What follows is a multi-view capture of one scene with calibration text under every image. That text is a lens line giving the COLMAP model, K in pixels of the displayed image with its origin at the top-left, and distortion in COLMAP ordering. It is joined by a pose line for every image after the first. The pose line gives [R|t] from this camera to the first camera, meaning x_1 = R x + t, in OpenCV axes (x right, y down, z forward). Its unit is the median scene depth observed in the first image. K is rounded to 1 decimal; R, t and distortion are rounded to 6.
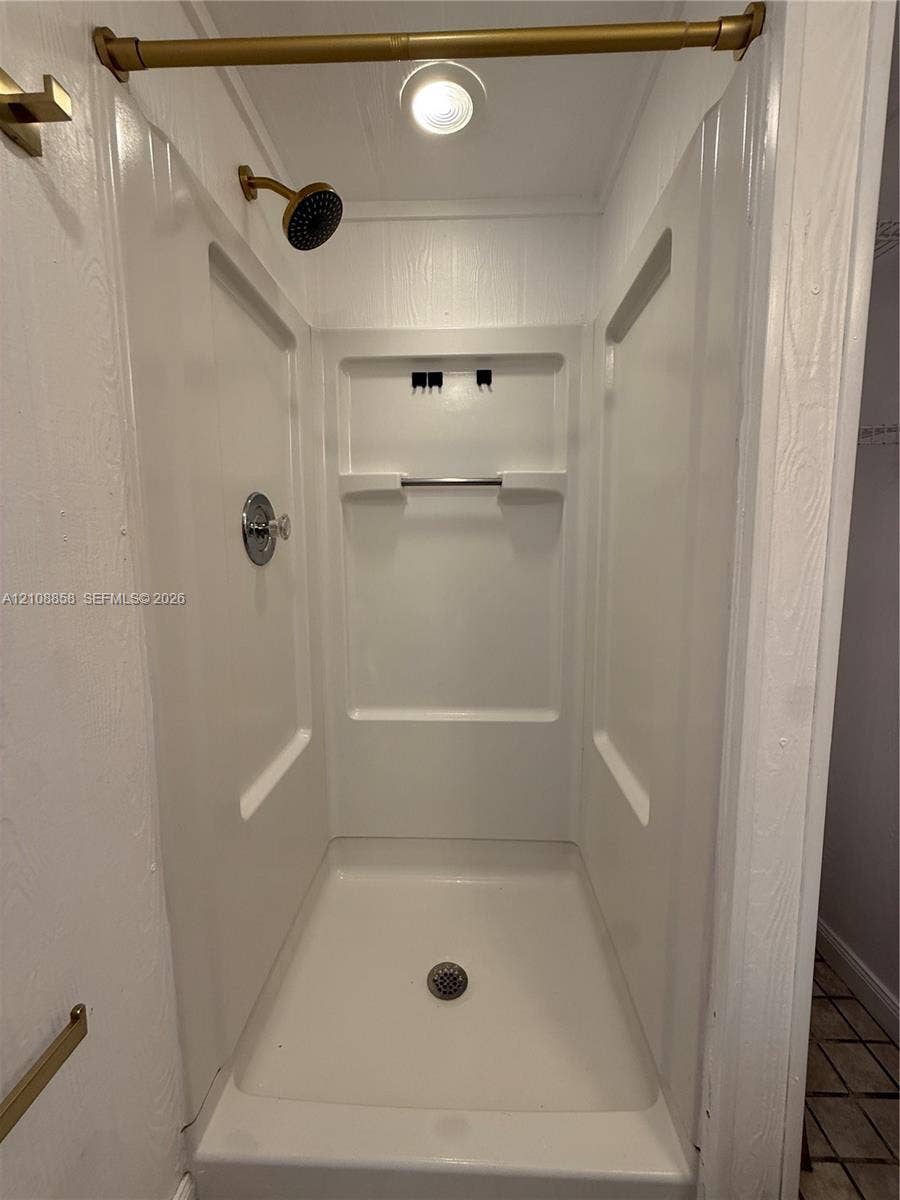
lens RADIAL K [[481.9, 0, 447.9], [0, 481.9, 594.7], [0, 0, 1]] dist [0.003556, 0.000150]
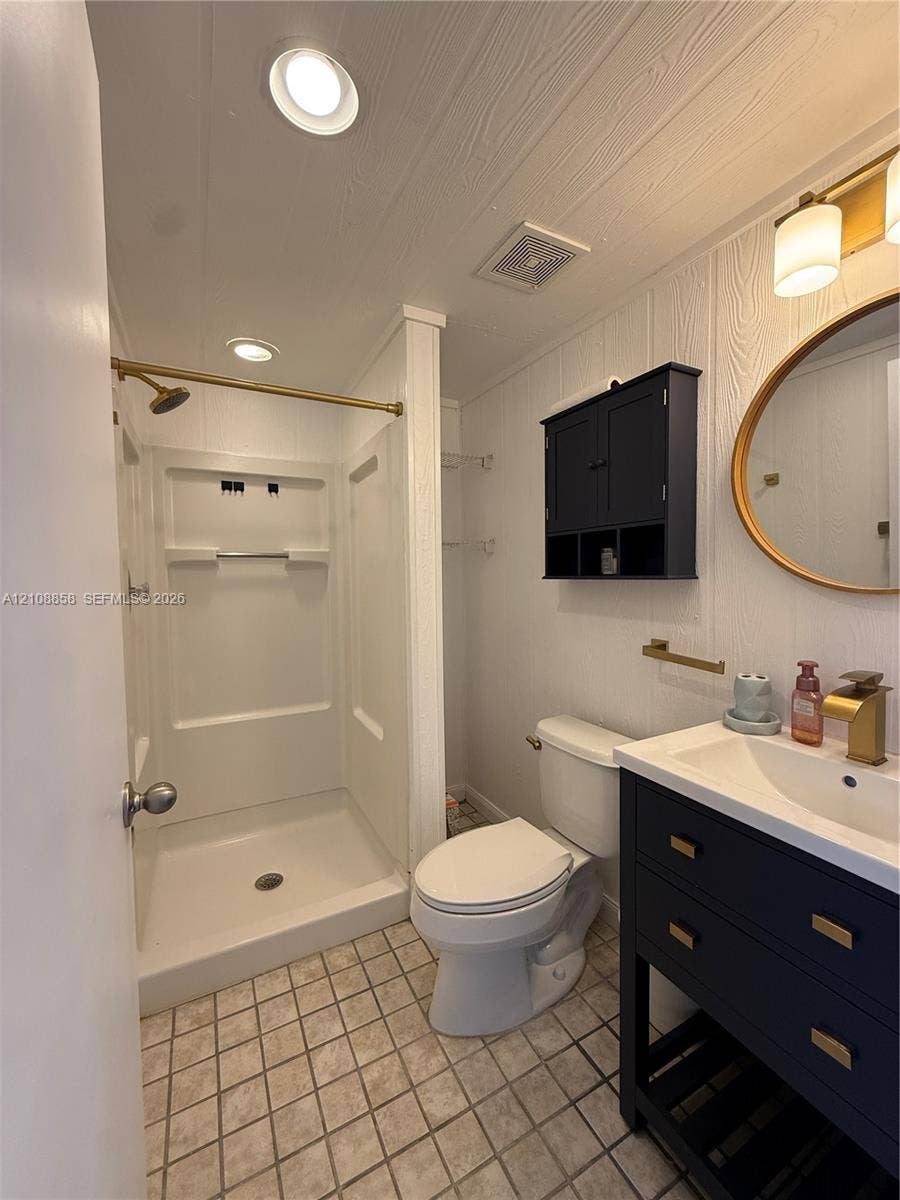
lens RADIAL K [[481.9, 0, 450.6], [0, 481.9, 596.4], [0, 0, 1]] dist [0.003556, 0.000150]
pose [[0.869082, -0.021715, 0.494191, -0.200936], [0.060030, 0.996282, -0.061792, 0.022273], [-0.491012, 0.083369, 0.867155, -0.584640]]
